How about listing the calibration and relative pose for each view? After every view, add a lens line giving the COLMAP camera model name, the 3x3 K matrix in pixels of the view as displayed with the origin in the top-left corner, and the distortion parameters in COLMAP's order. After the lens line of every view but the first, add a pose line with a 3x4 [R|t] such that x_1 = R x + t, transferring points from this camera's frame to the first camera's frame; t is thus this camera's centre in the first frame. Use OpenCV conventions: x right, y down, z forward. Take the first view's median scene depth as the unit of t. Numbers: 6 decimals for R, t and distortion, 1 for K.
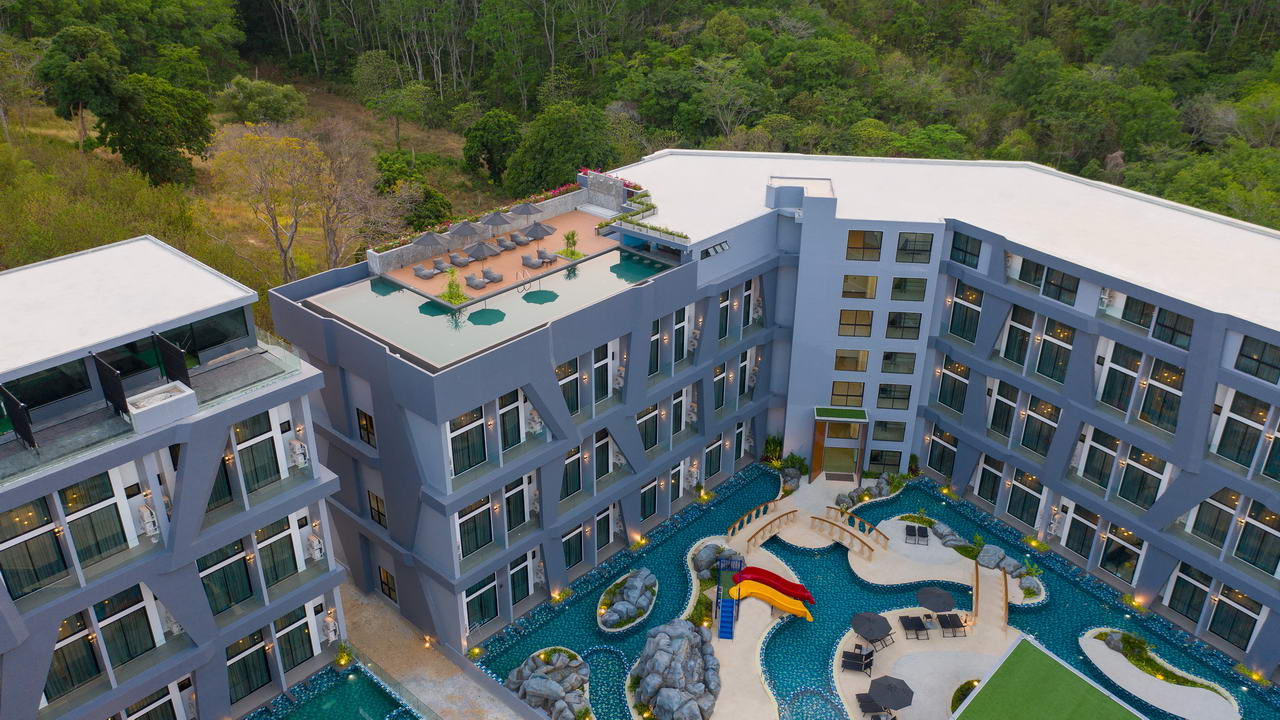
lens RADIAL K [[1017.9, 0, 641.0], [0, 1017.9, 357.7], [0, 0, 1]] dist [-0.000181, 0.003368]
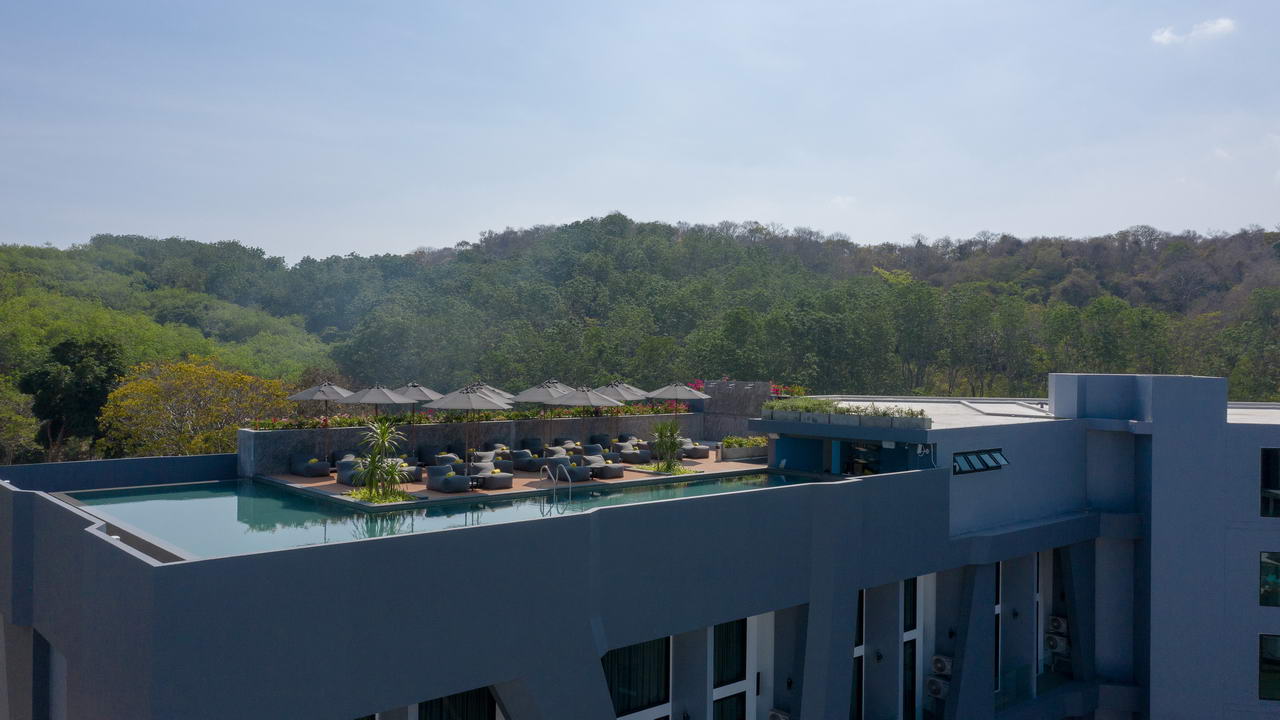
lens RADIAL K [[1017.9, 0, 636.6], [0, 1017.9, 360.9], [0, 0, 1]] dist [-0.000181, 0.003368]
pose [[0.991463, -0.000809, -0.130388, -0.022978], [-0.060019, 0.884916, -0.461868, 0.080107], [0.115756, 0.465751, 0.877312, 0.580795]]
